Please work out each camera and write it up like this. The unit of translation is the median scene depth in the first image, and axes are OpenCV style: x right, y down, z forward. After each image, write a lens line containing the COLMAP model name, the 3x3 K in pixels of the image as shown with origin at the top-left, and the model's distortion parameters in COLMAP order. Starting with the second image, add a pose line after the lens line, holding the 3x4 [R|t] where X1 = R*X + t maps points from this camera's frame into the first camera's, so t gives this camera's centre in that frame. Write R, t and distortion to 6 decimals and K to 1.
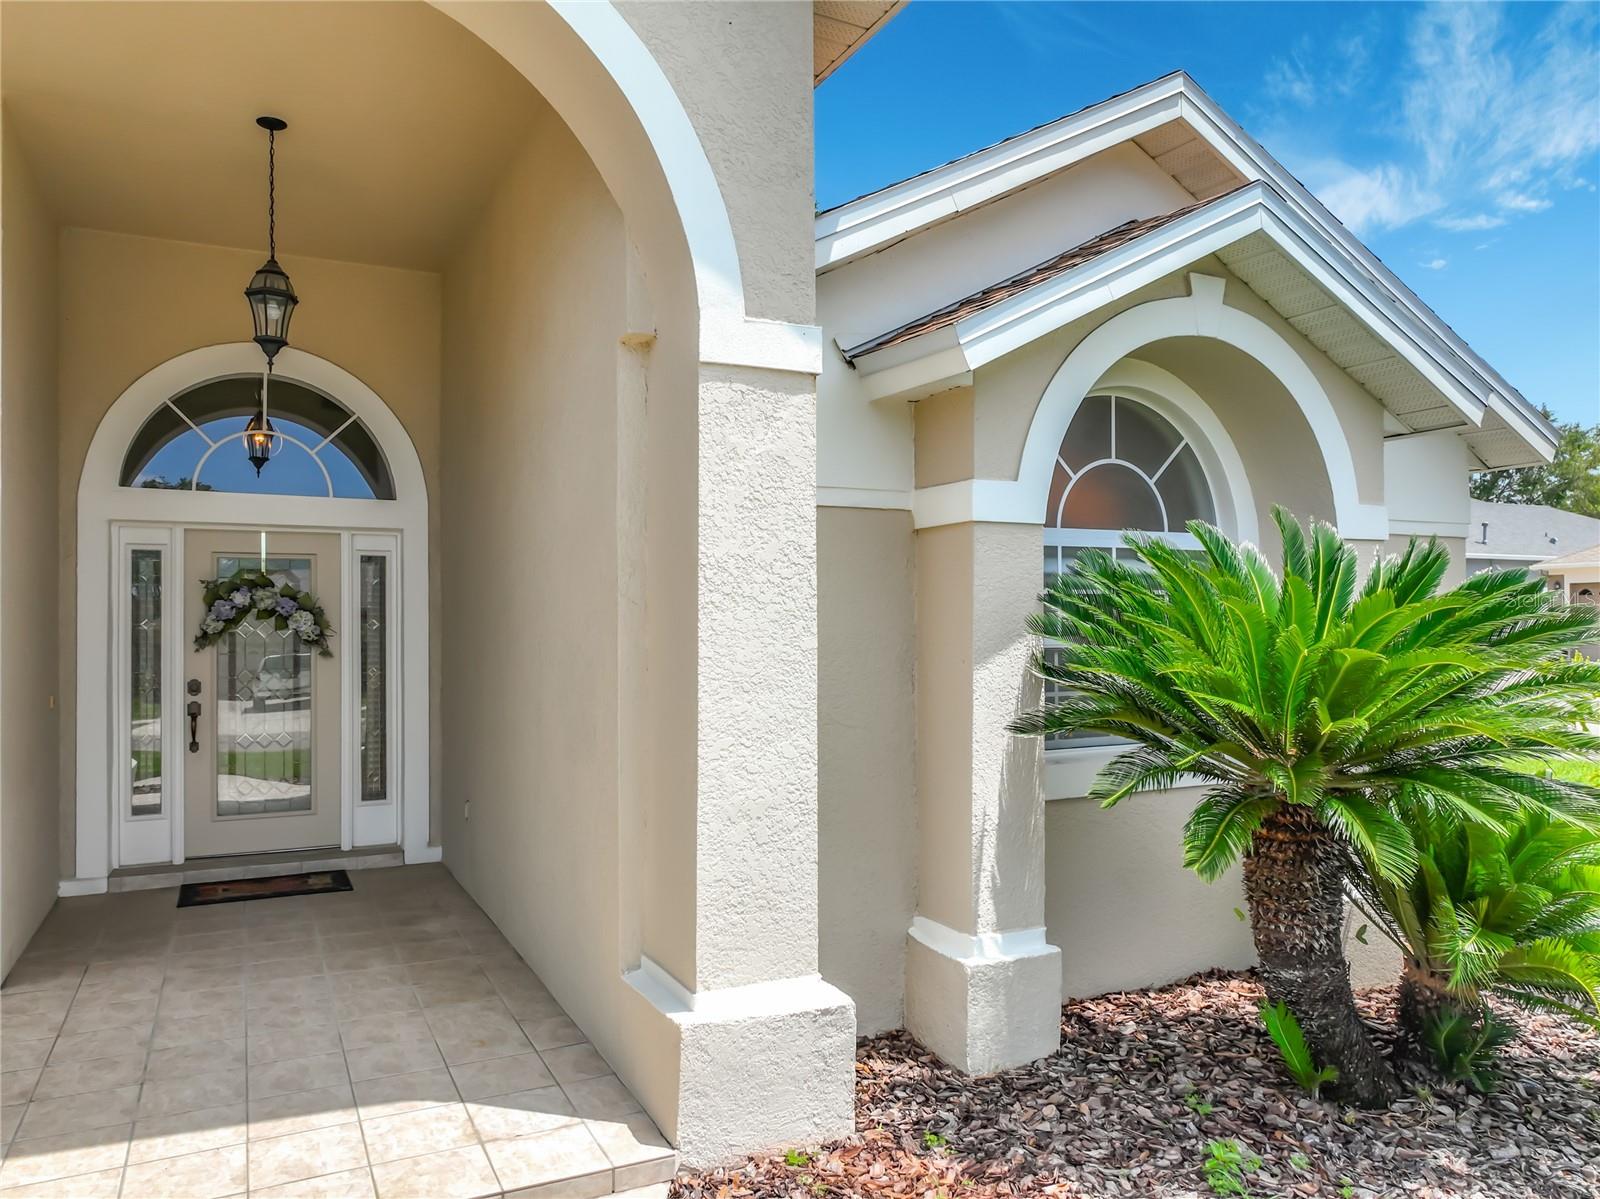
lens RADIAL K [[1144.4, 0, 803.9], [0, 1144.4, 611.2], [0, 0, 1]] dist [-0.002382, 0.009298]
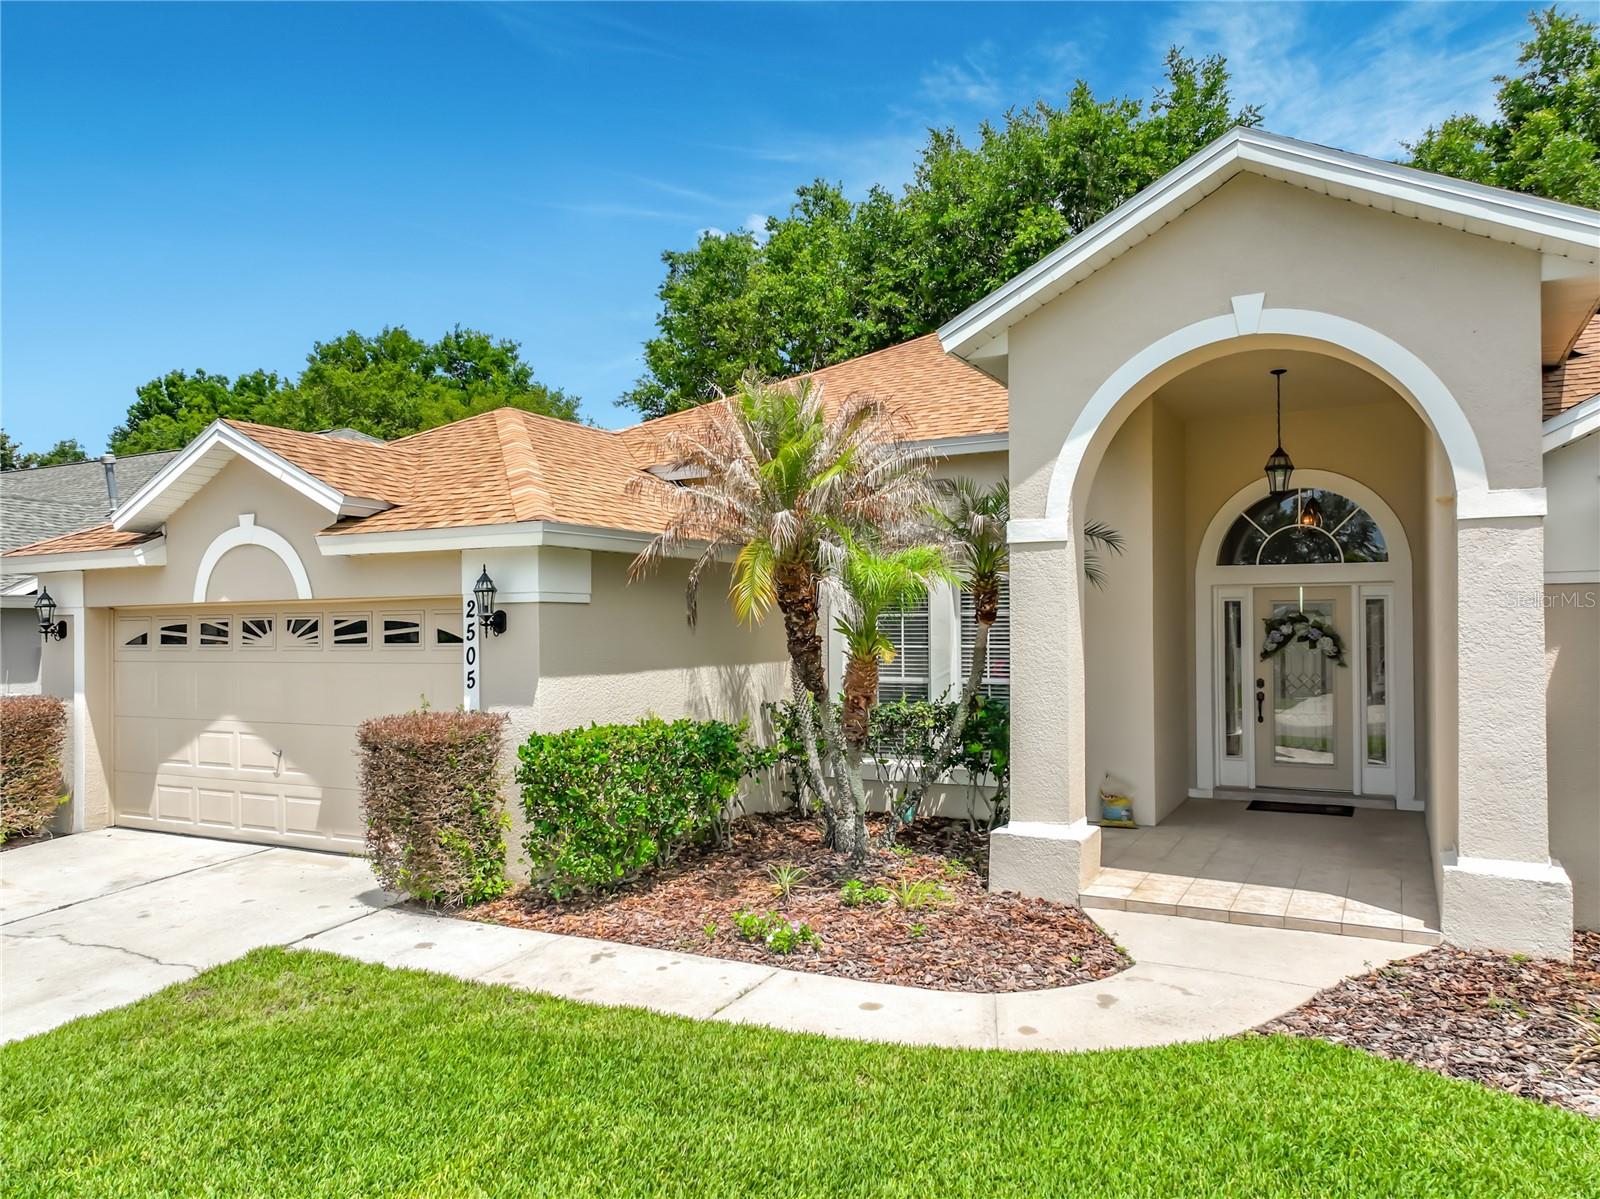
lens RADIAL K [[1123.3, 0, 800.6], [0, 1123.3, 621.8], [0, 0, 1]] dist [0.010904, 0.007934]
pose [[0.584213, -0.004725, -0.811586, 0.655989], [0.013121, 0.999907, 0.003624, -0.060251], [0.811494, -0.012766, 0.584221, -0.800880]]
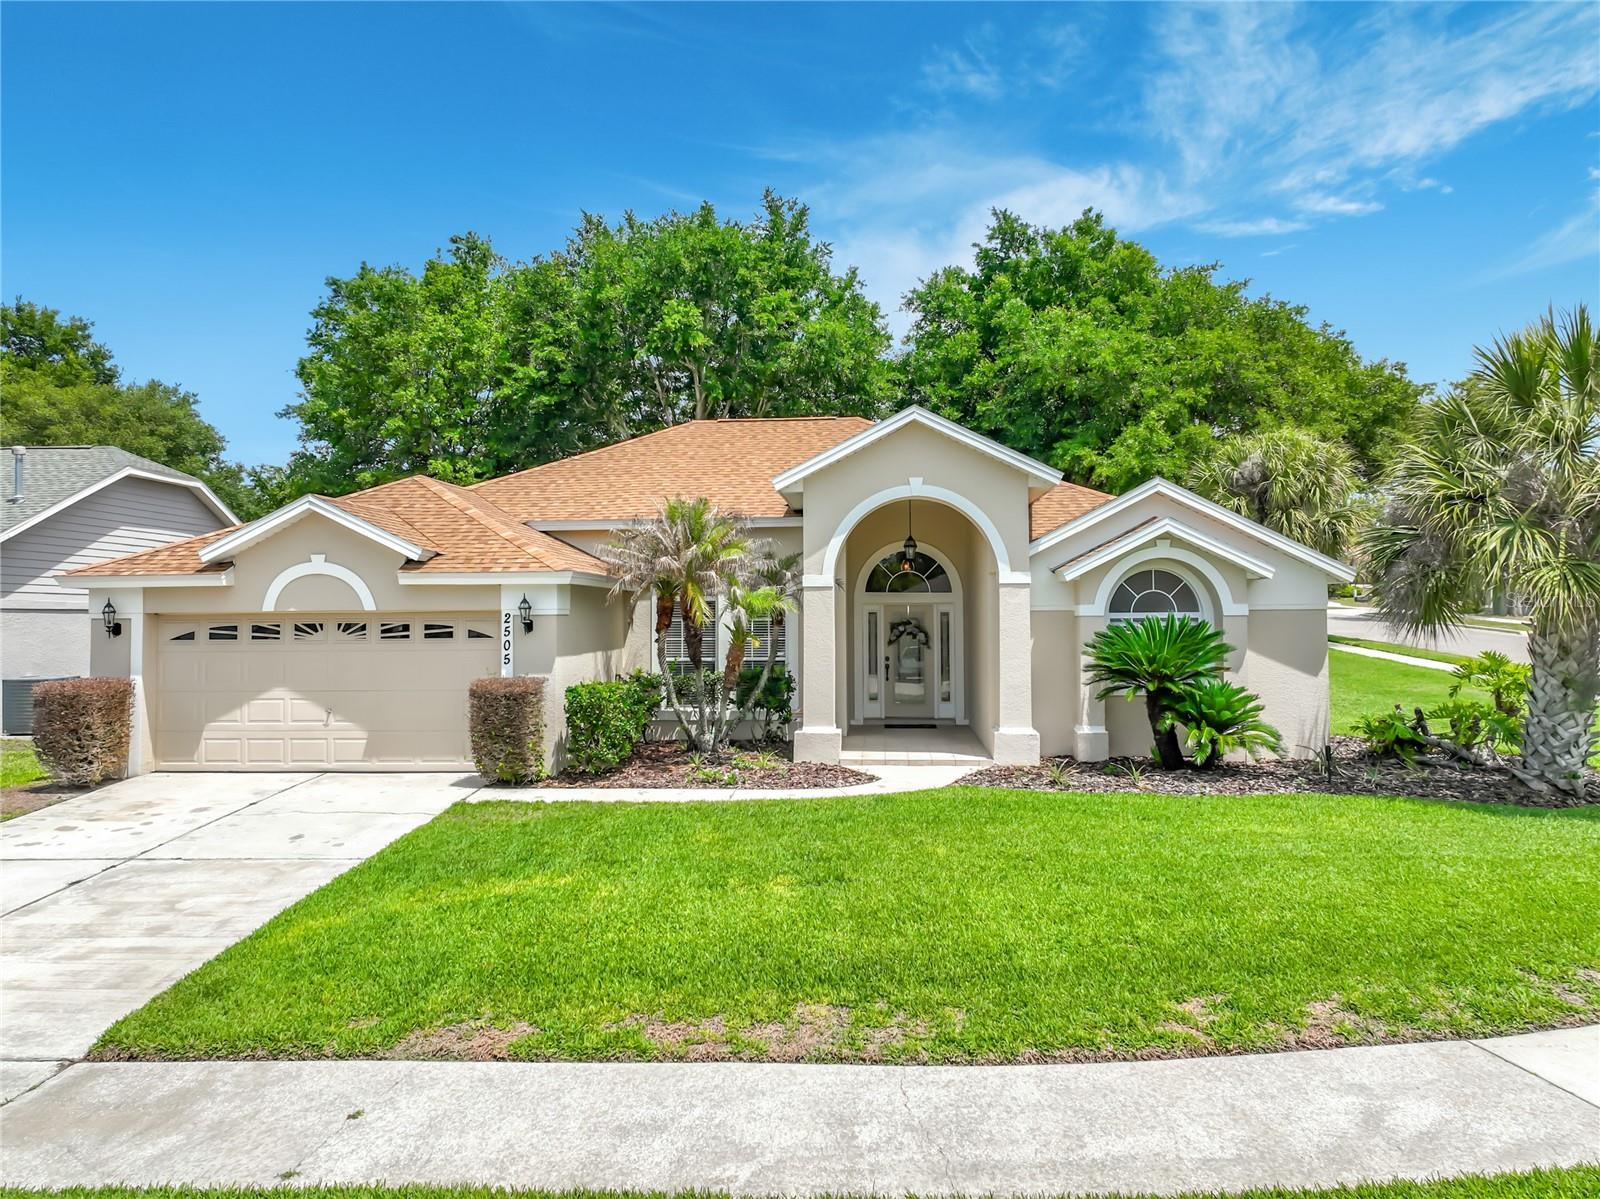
lens RADIAL K [[1114.6, 0, 802.2], [0, 1114.6, 583.0], [0, 0, 1]] dist [0.004238, 0.021703]
pose [[0.861801, -0.015866, -0.506998, 1.204335], [0.006206, 0.999766, -0.020737, -0.114588], [0.507208, 0.014725, 0.861698, -2.594693]]
